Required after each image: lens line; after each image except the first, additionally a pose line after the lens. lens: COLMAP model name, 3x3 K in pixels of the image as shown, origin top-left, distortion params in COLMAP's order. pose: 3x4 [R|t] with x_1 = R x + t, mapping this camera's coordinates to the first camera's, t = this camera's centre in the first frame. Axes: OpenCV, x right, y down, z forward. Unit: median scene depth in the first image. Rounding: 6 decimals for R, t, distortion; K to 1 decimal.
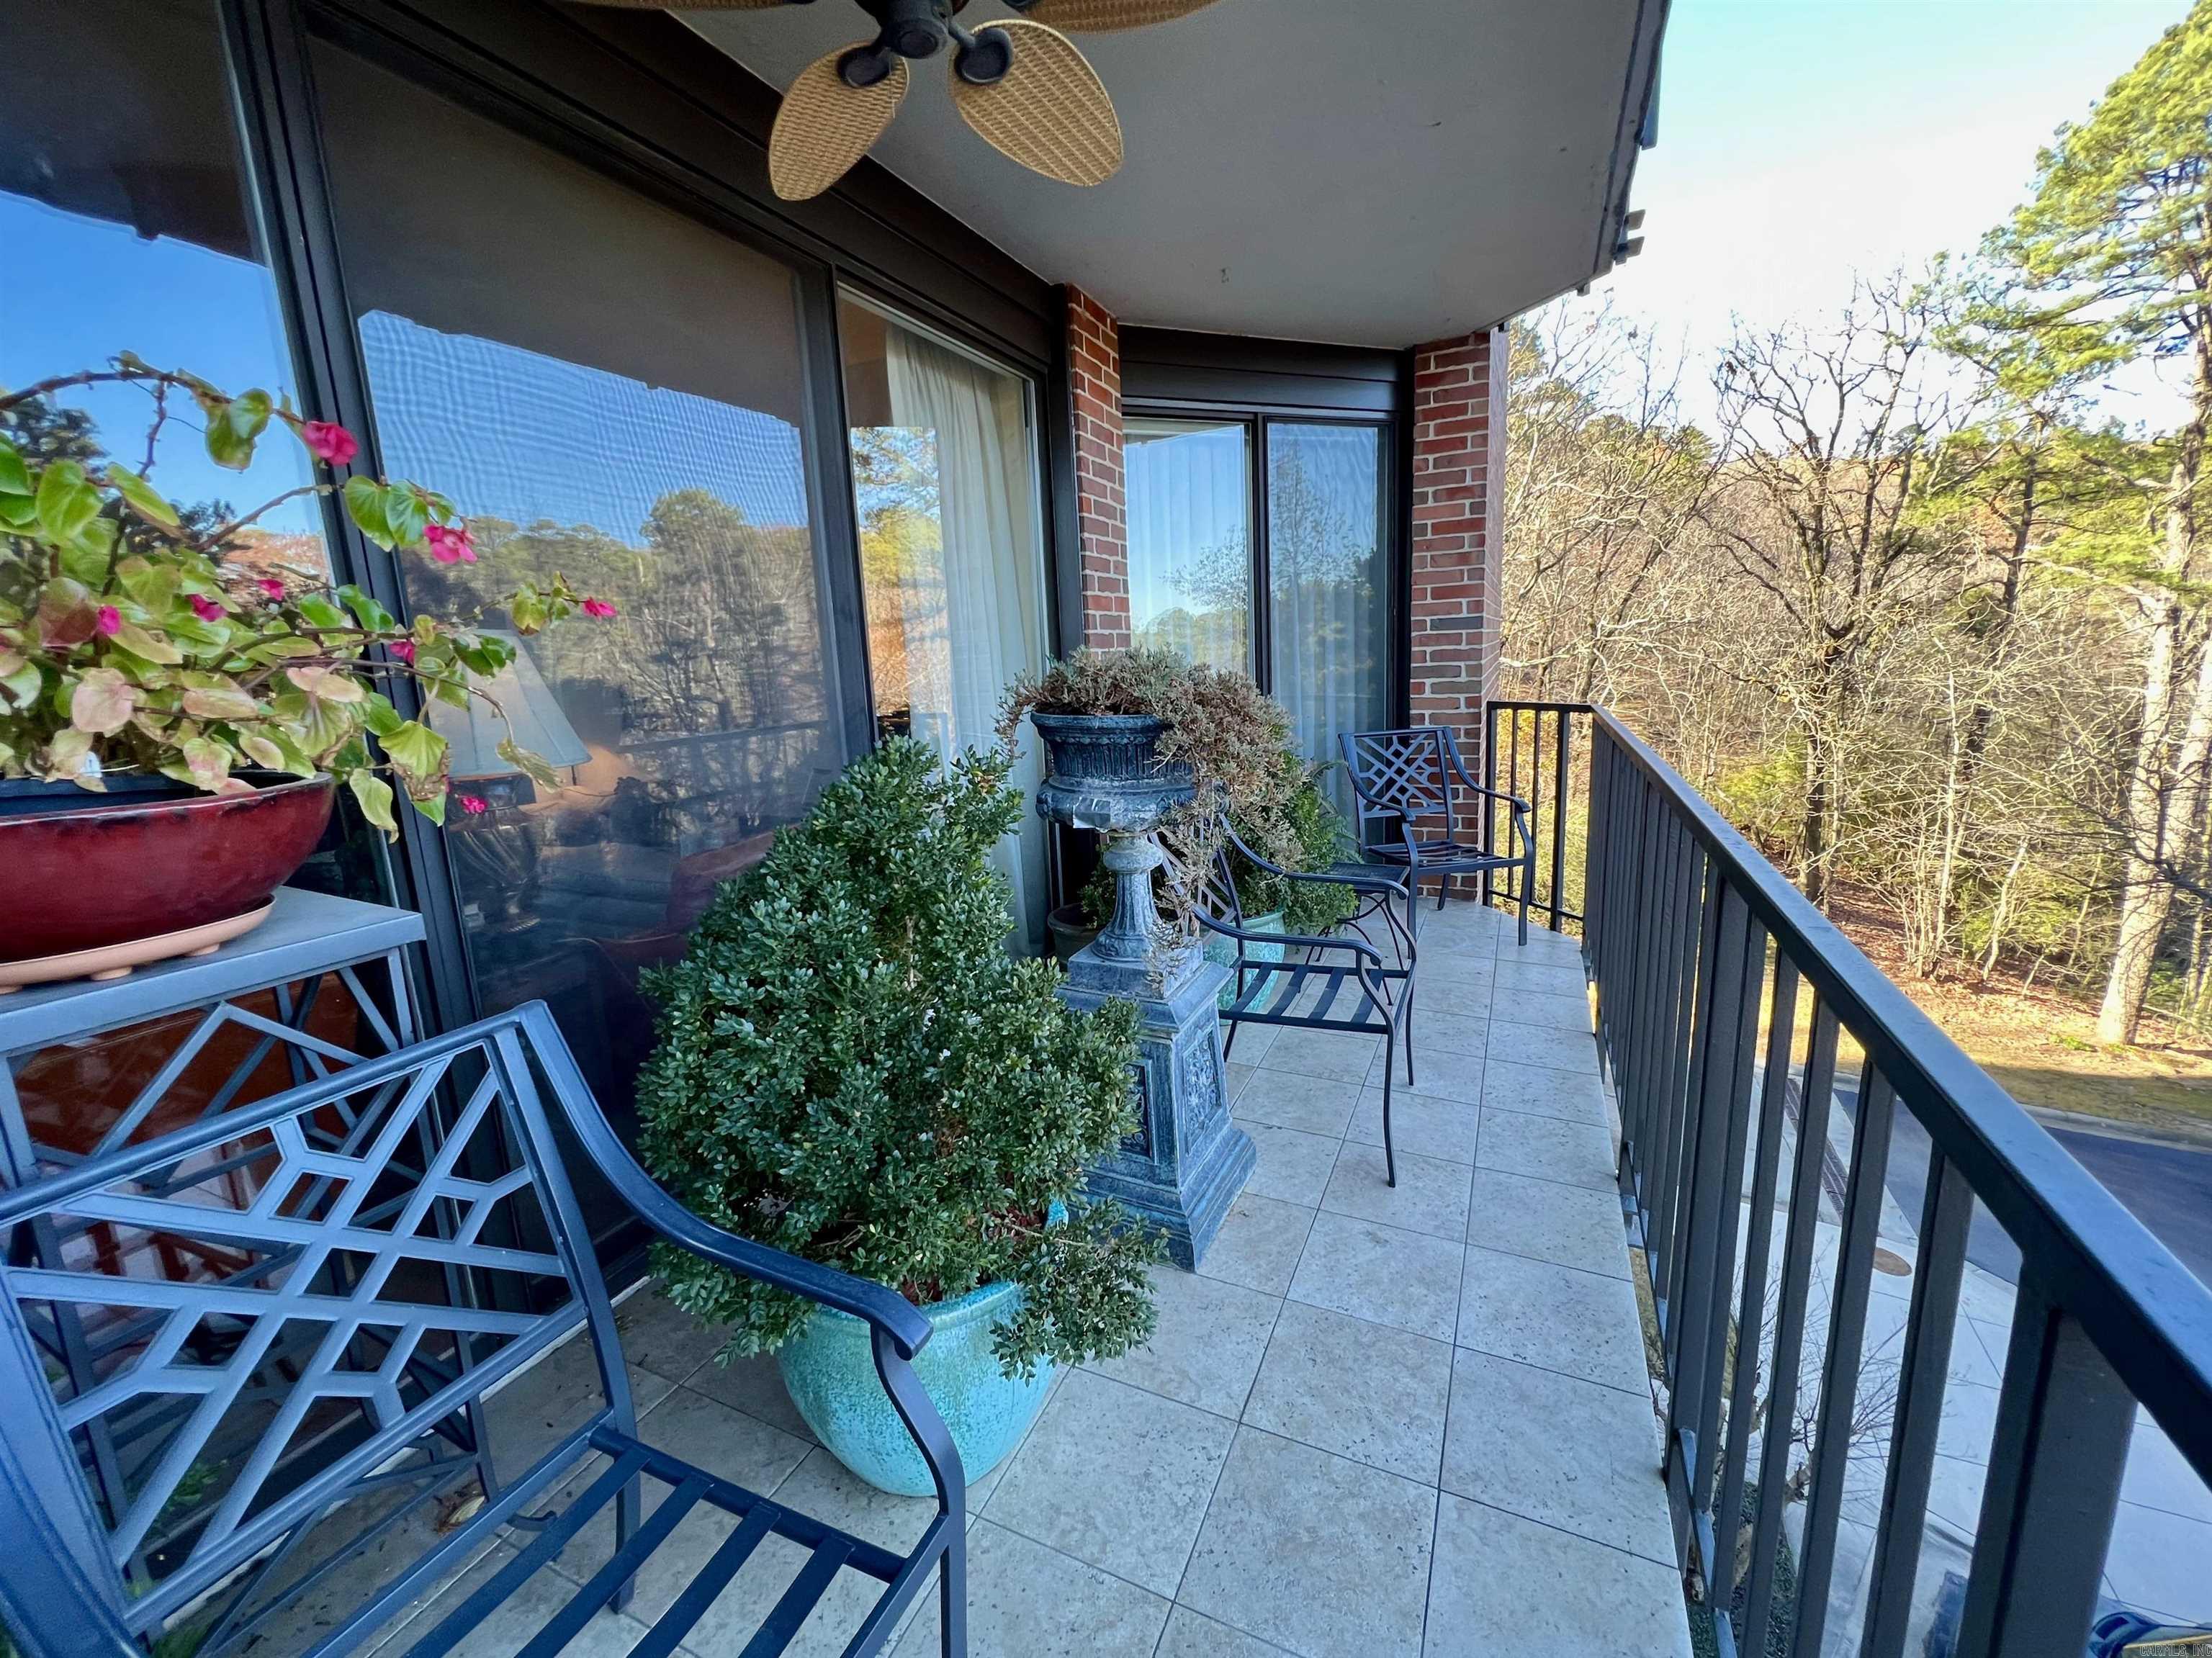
lens RADIAL K [[915.4, 0, 1099.3], [0, 915.4, 829.8], [0, 0, 1]] dist [0.002983, -0.000151]
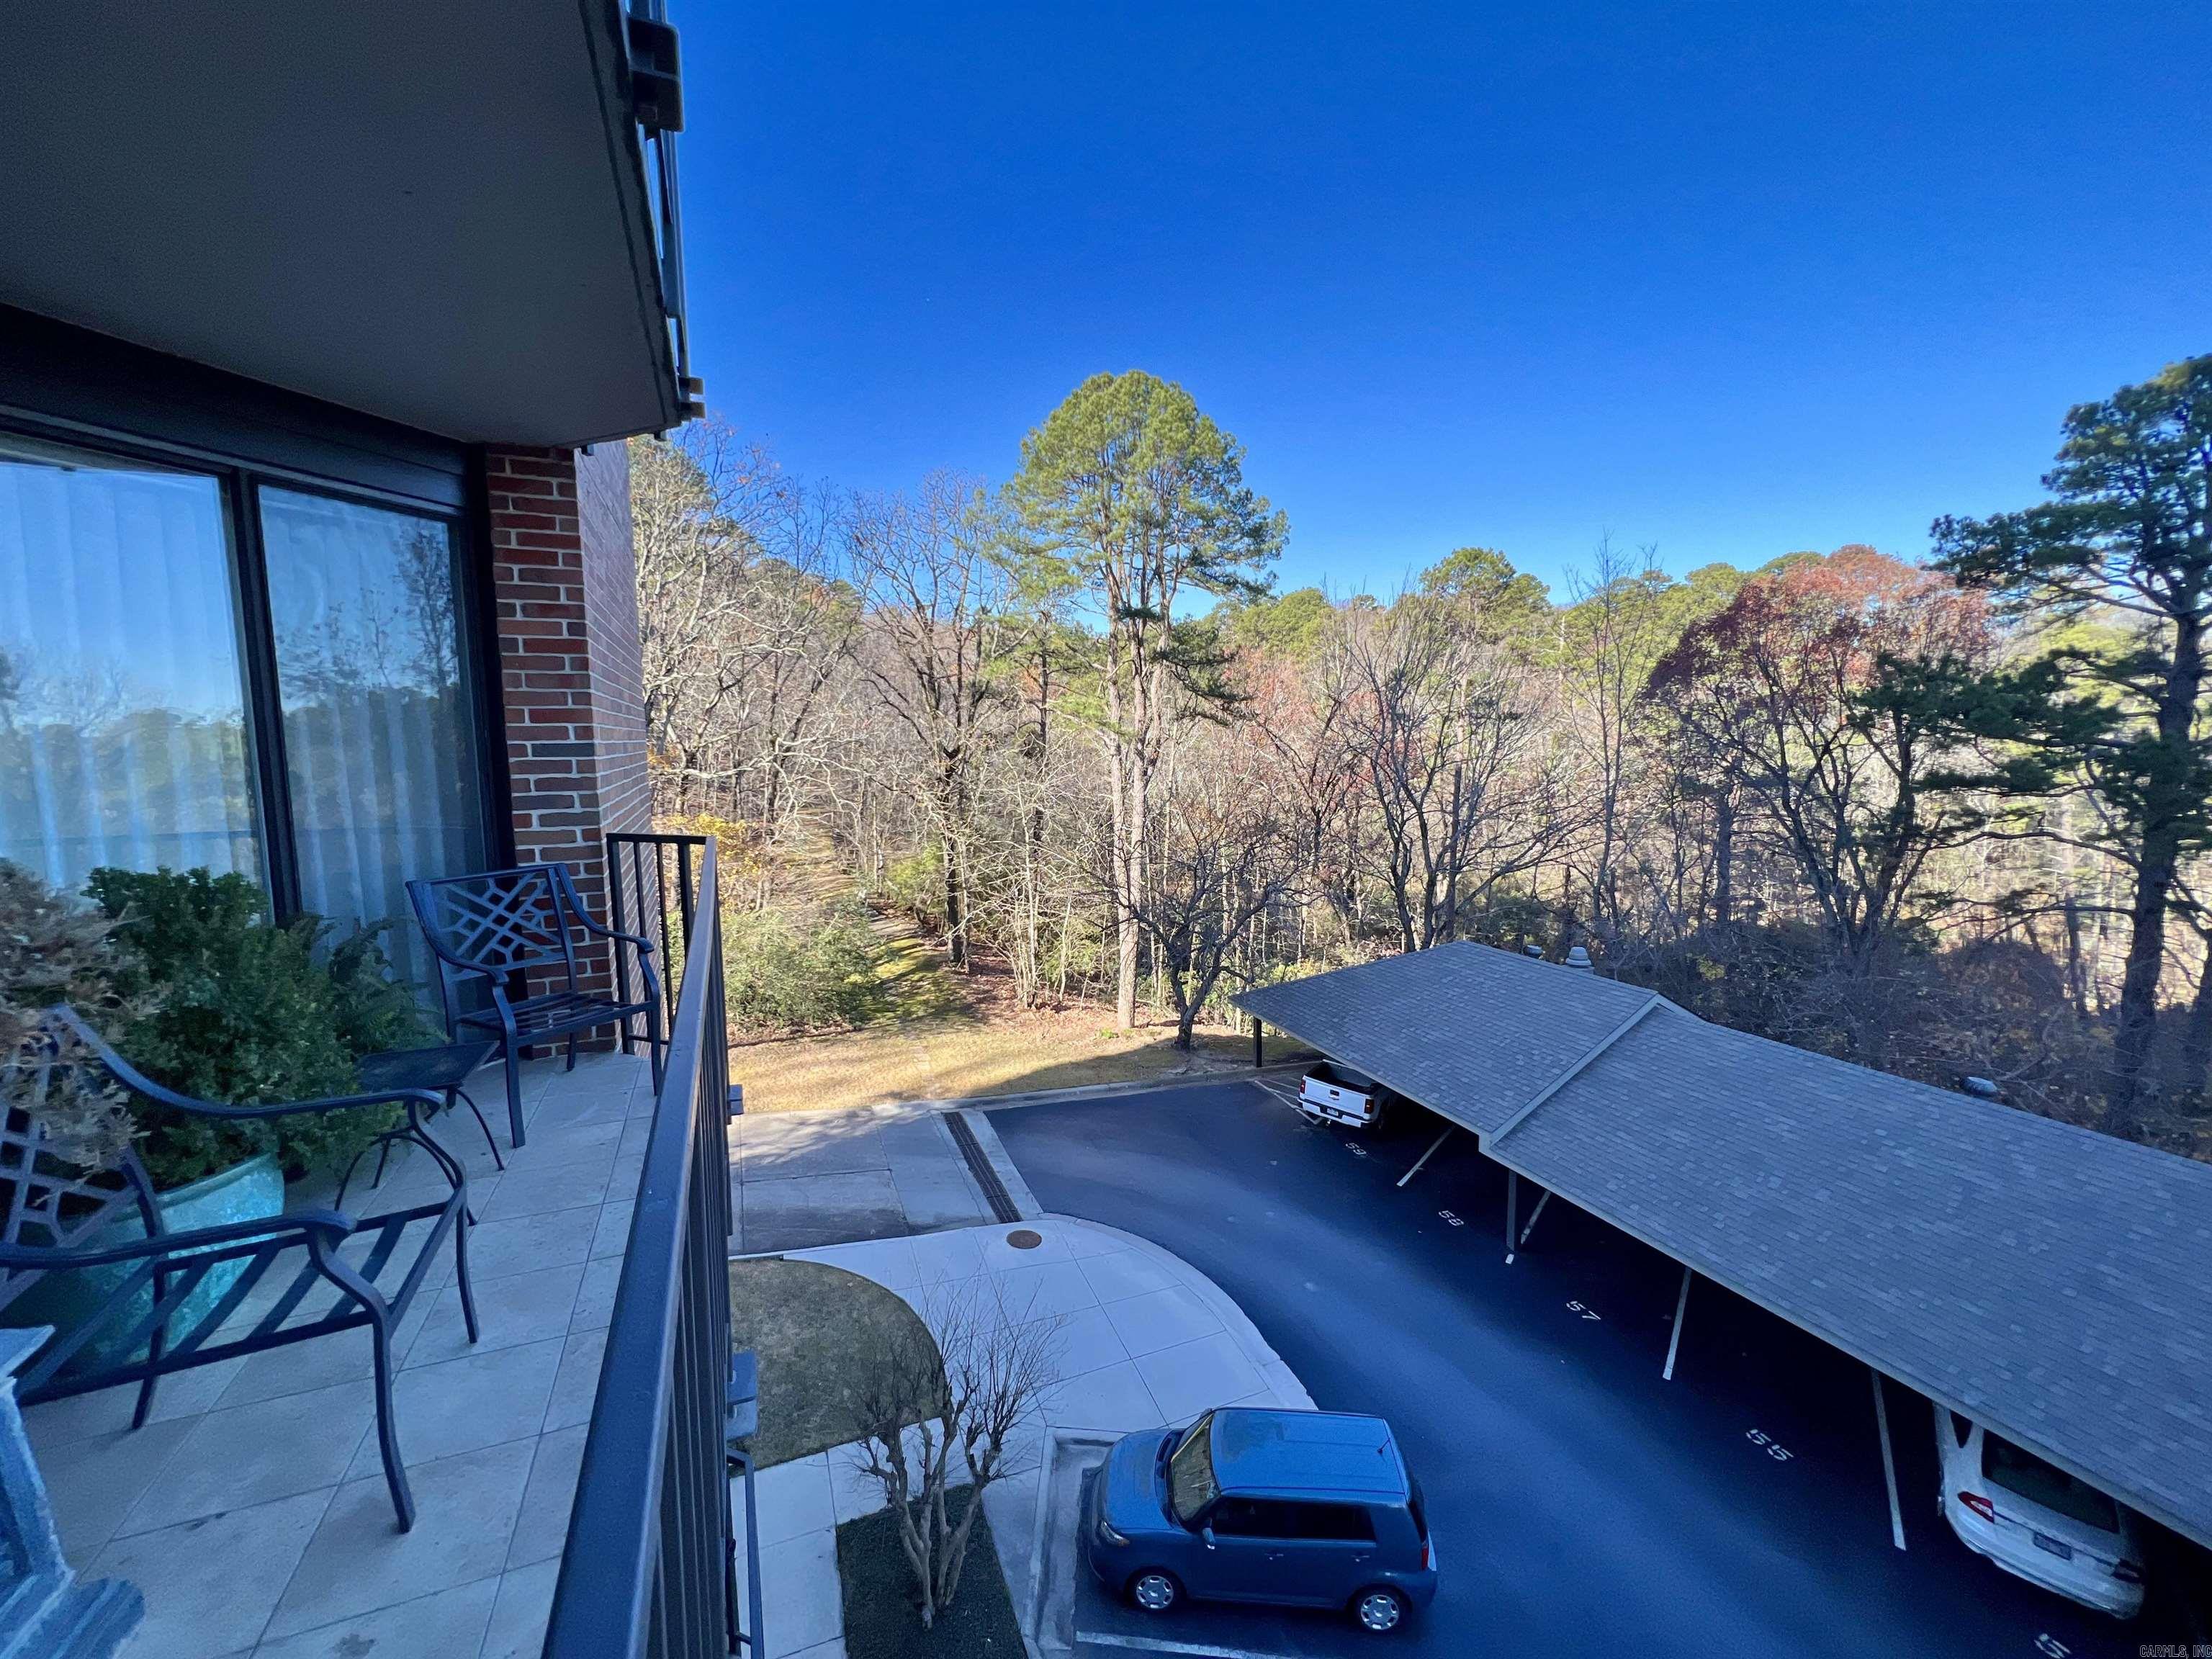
lens RADIAL K [[880.6, 0, 1106.0], [0, 880.6, 829.5], [0, 0, 1]] dist [0.006809, -0.000164]
pose [[0.677150, -0.037810, 0.734873, 0.104565], [0.119376, 0.991094, -0.059006, -0.029884], [-0.726098, 0.127683, 0.675633, 0.023588]]
